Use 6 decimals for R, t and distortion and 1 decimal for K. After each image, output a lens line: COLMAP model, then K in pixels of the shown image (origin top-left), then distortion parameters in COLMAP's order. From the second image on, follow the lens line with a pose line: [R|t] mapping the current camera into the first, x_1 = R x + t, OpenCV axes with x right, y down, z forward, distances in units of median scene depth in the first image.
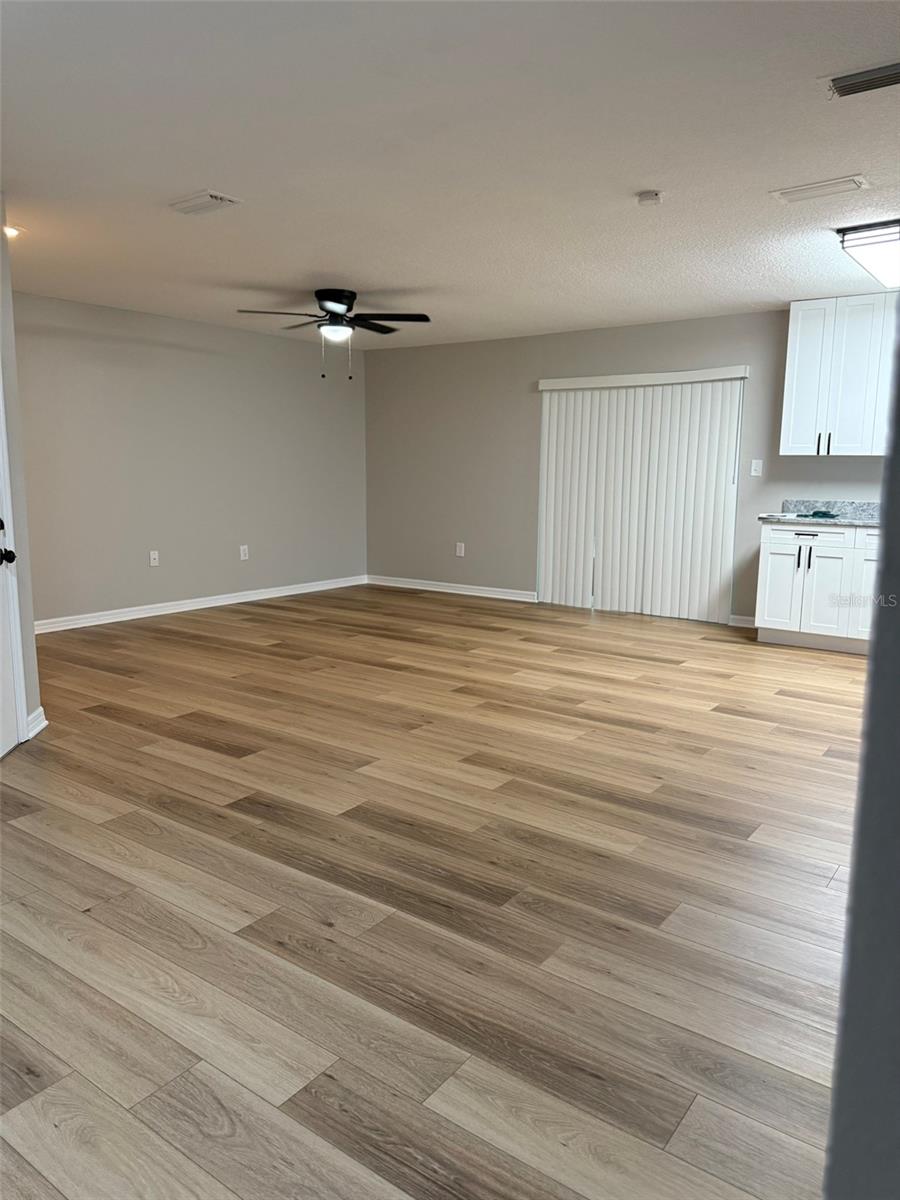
lens RADIAL K [[847.3, 0, 445.9], [0, 847.3, 605.0], [0, 0, 1]] dist [0.023948, -0.016156]
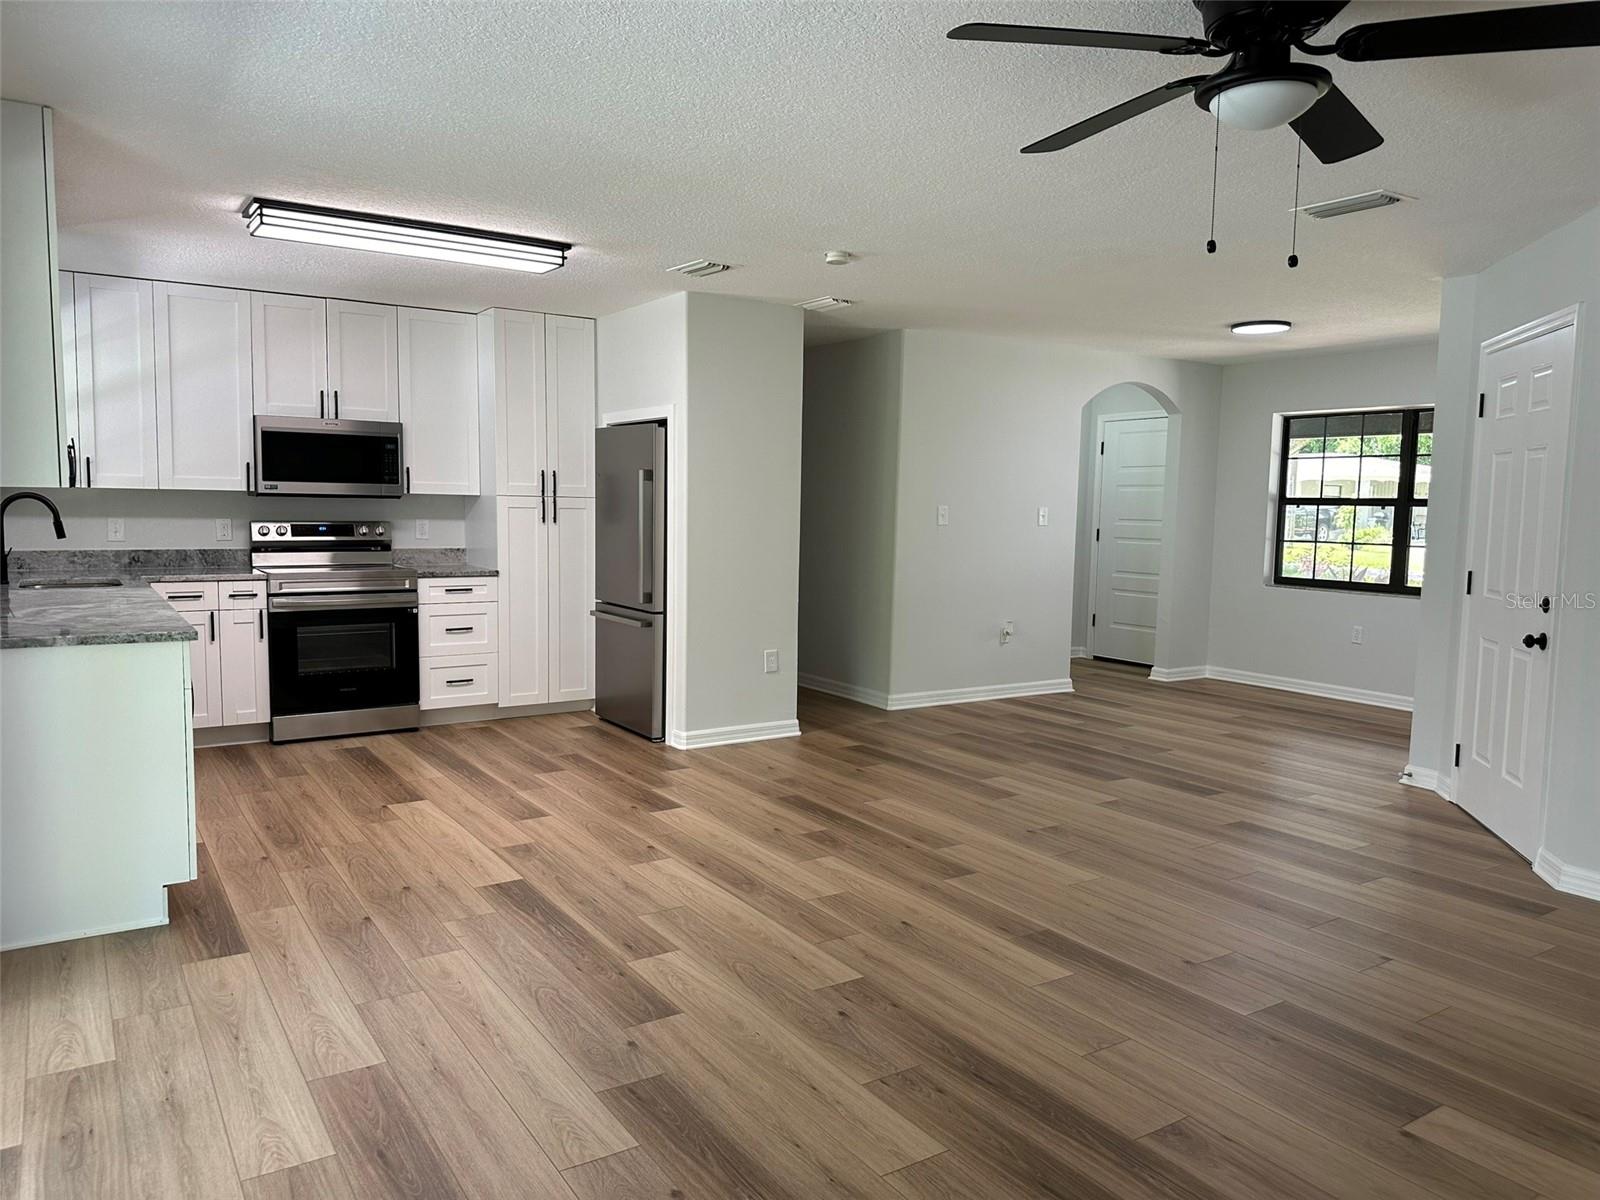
lens RADIAL K [[1117.0, 0, 794.2], [0, 1117.0, 600.0], [0, 0, 1]] dist [0.060630, -0.076378]
pose [[-0.936172, -0.051462, 0.347755, -0.177069], [0.038193, 0.968482, 0.246137, -0.368419], [-0.349461, 0.243708, -0.904701, 2.066957]]
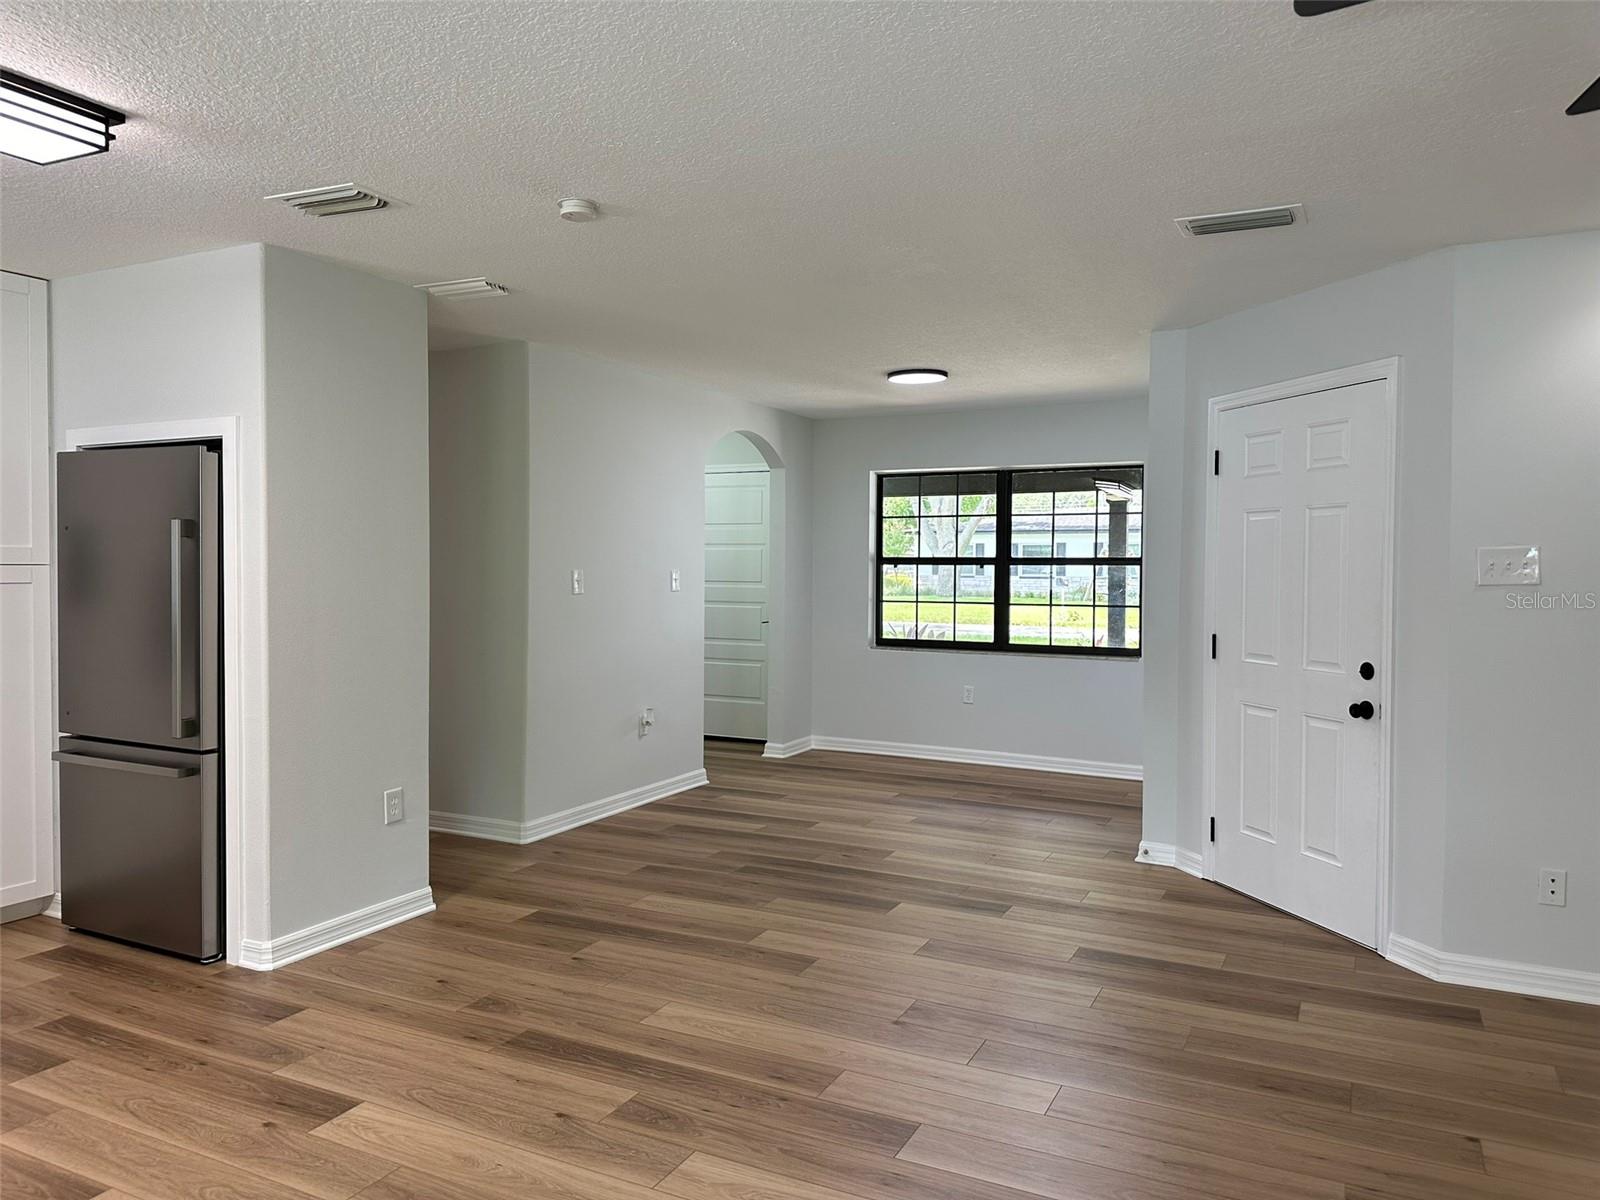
lens RADIAL K [[1117.0, 0, 800.0], [0, 1117.0, 588.4], [0, 0, 1]] dist [0.060630, -0.076378]
pose [[-0.985494, -0.006750, -0.169576, 0.190499], [-0.038974, 0.981504, 0.187432, -0.317655], [0.165175, 0.191322, -0.967529, 1.741838]]
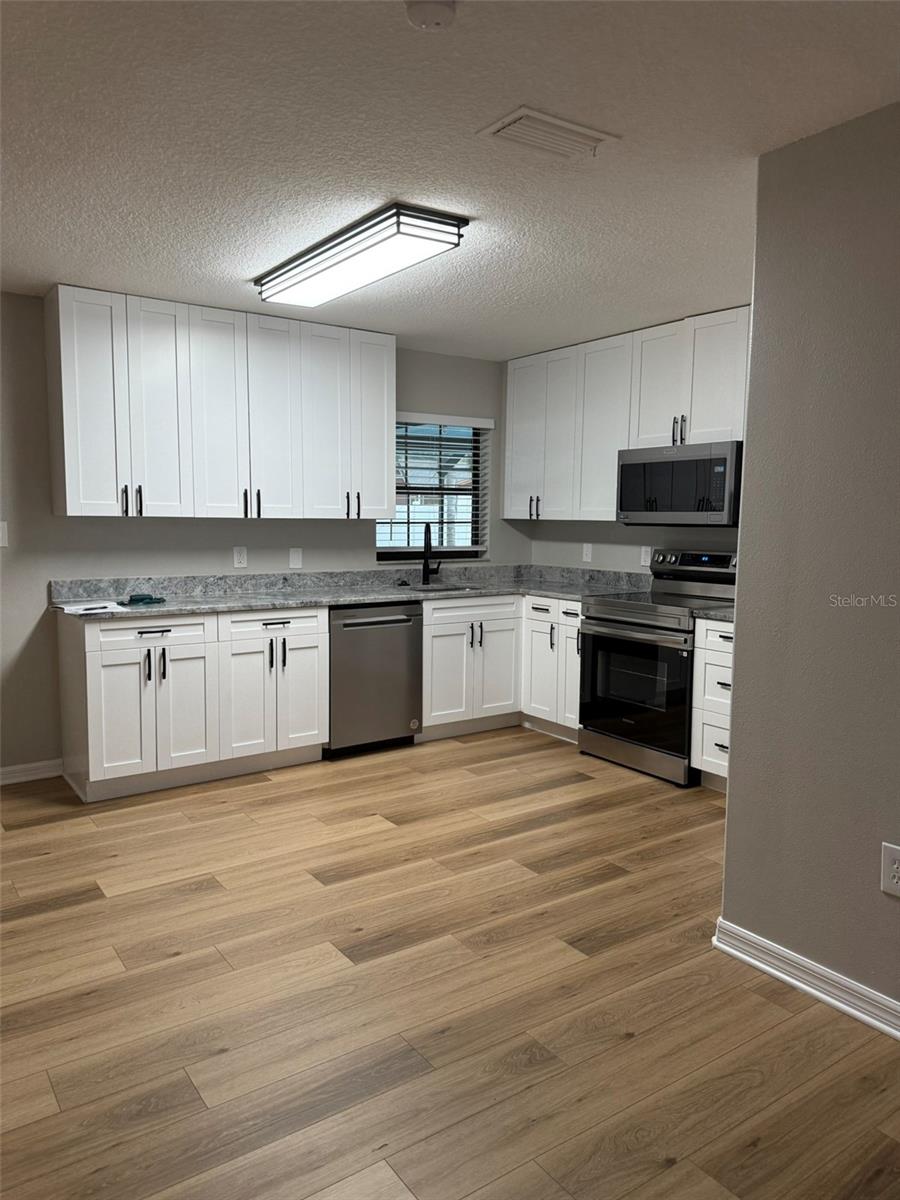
lens RADIAL K [[847.3, 0, 449.2], [0, 847.3, 604.1], [0, 0, 1]] dist [0.023948, -0.016156]
pose [[0.313222, -0.099986, 0.944402, -0.210045], [0.146944, 0.987569, 0.055820, -0.152973], [-0.938243, 0.121290, 0.324020, 0.781253]]
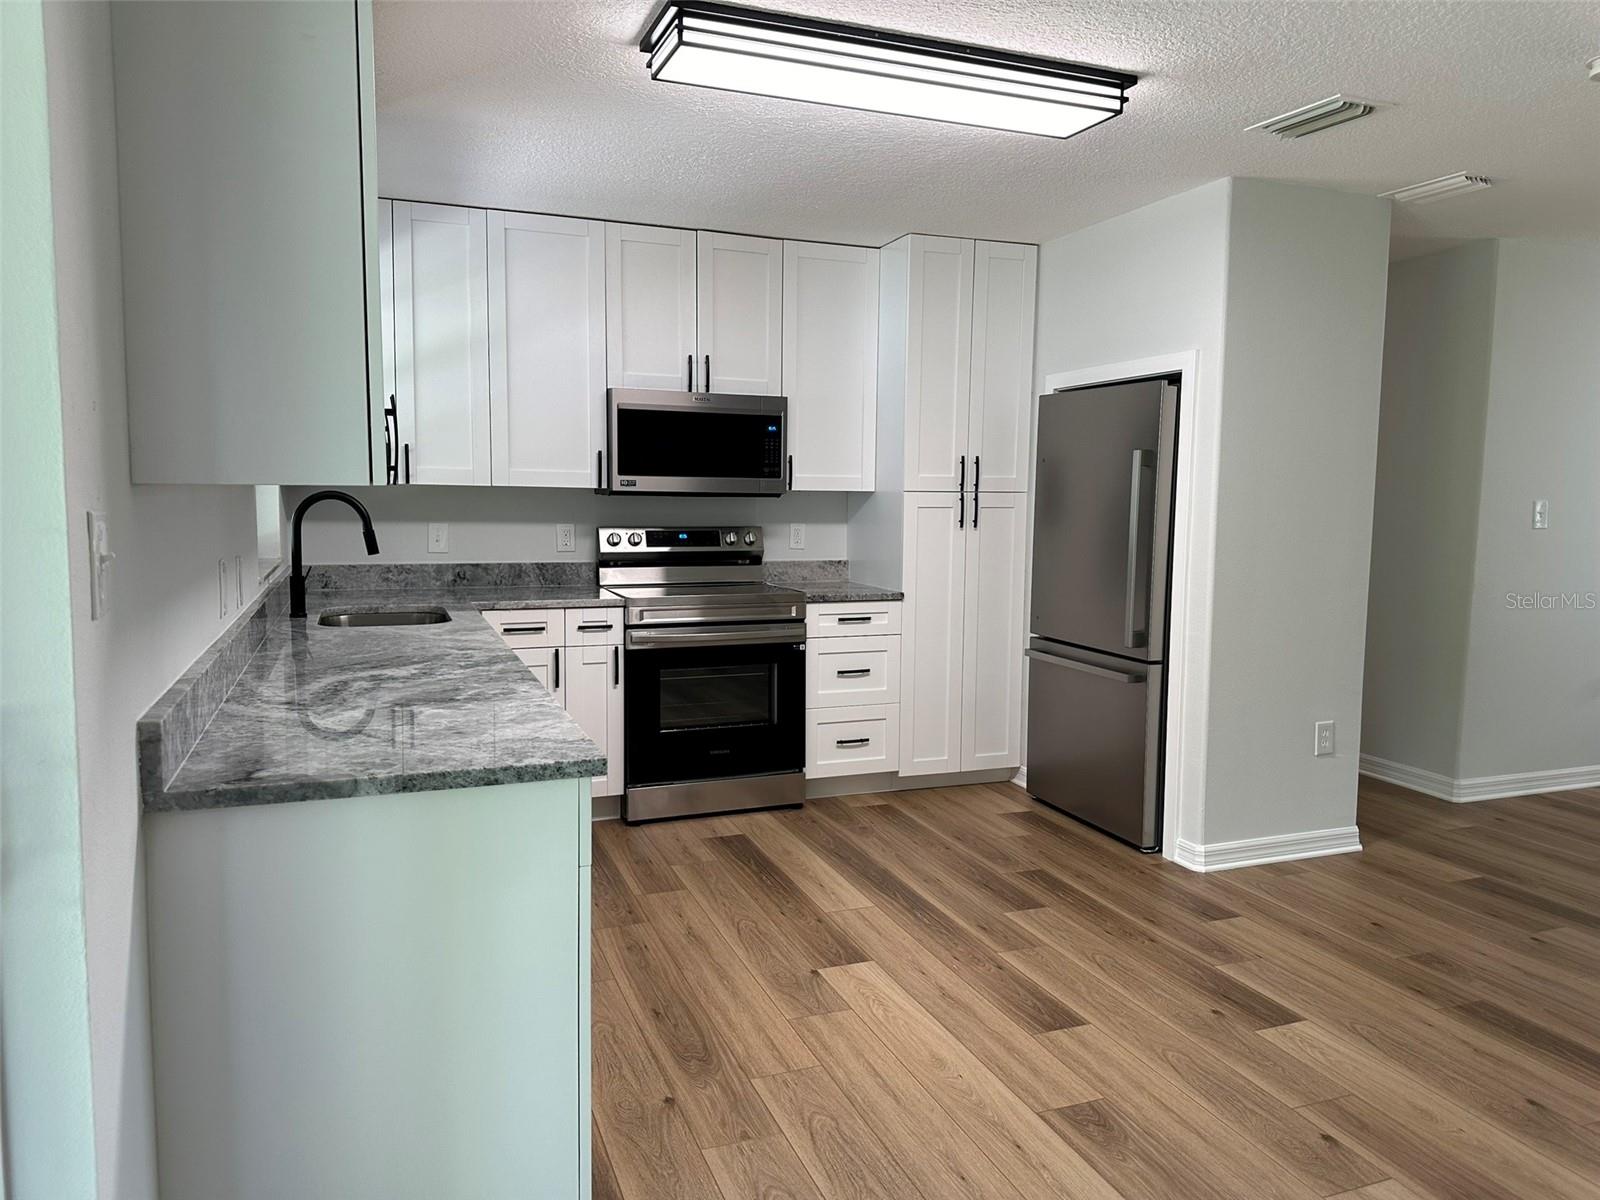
lens RADIAL K [[1117.0, 0, 816.4], [0, 1117.0, 591.3], [0, 0, 1]] dist [0.060630, -0.076378]
pose [[-0.846242, -0.063729, 0.528973, 0.238528], [0.073828, 0.969217, 0.234877, -0.315690], [-0.527659, 0.237815, -0.815488, 1.760529]]
